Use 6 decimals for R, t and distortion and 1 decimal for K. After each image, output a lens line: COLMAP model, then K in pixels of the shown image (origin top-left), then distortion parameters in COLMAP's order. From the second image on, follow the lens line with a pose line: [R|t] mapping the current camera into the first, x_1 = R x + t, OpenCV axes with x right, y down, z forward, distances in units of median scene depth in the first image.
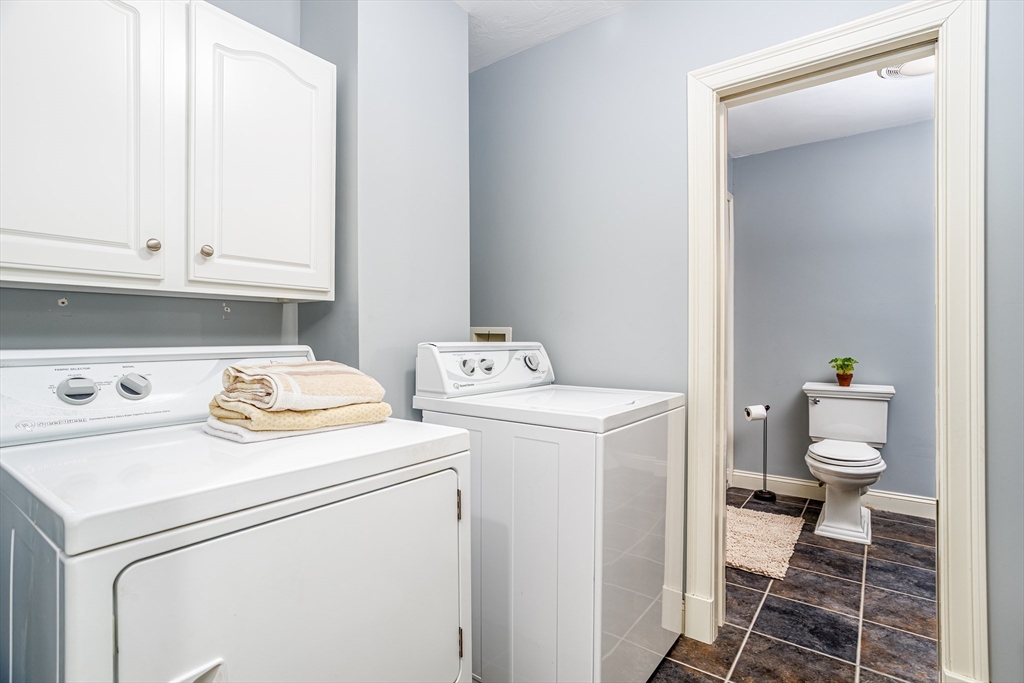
lens RADIAL K [[490.3, 0, 513.4], [0, 490.3, 342.6], [0, 0, 1]] dist [-0.024411, 0.003606]
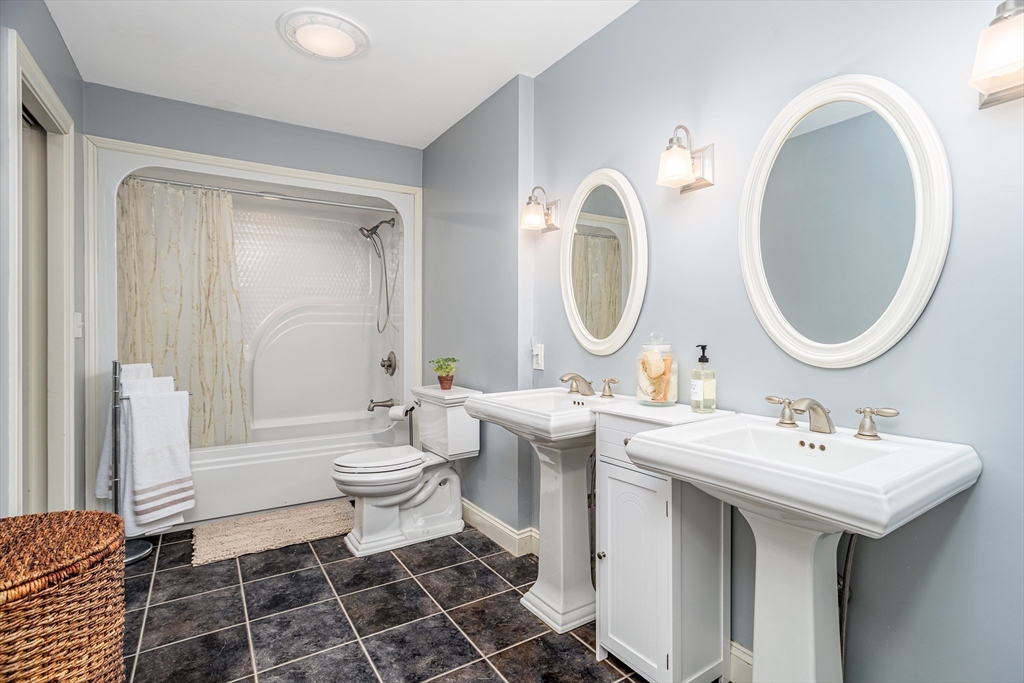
lens RADIAL K [[490.3, 0, 514.6], [0, 490.3, 342.0], [0, 0, 1]] dist [-0.024411, 0.003606]
pose [[0.937684, 0.000389, -0.347488, 1.482016], [0.000632, 0.999996, 0.002824, -0.000746], [0.347487, -0.002868, 0.937680, 0.242468]]
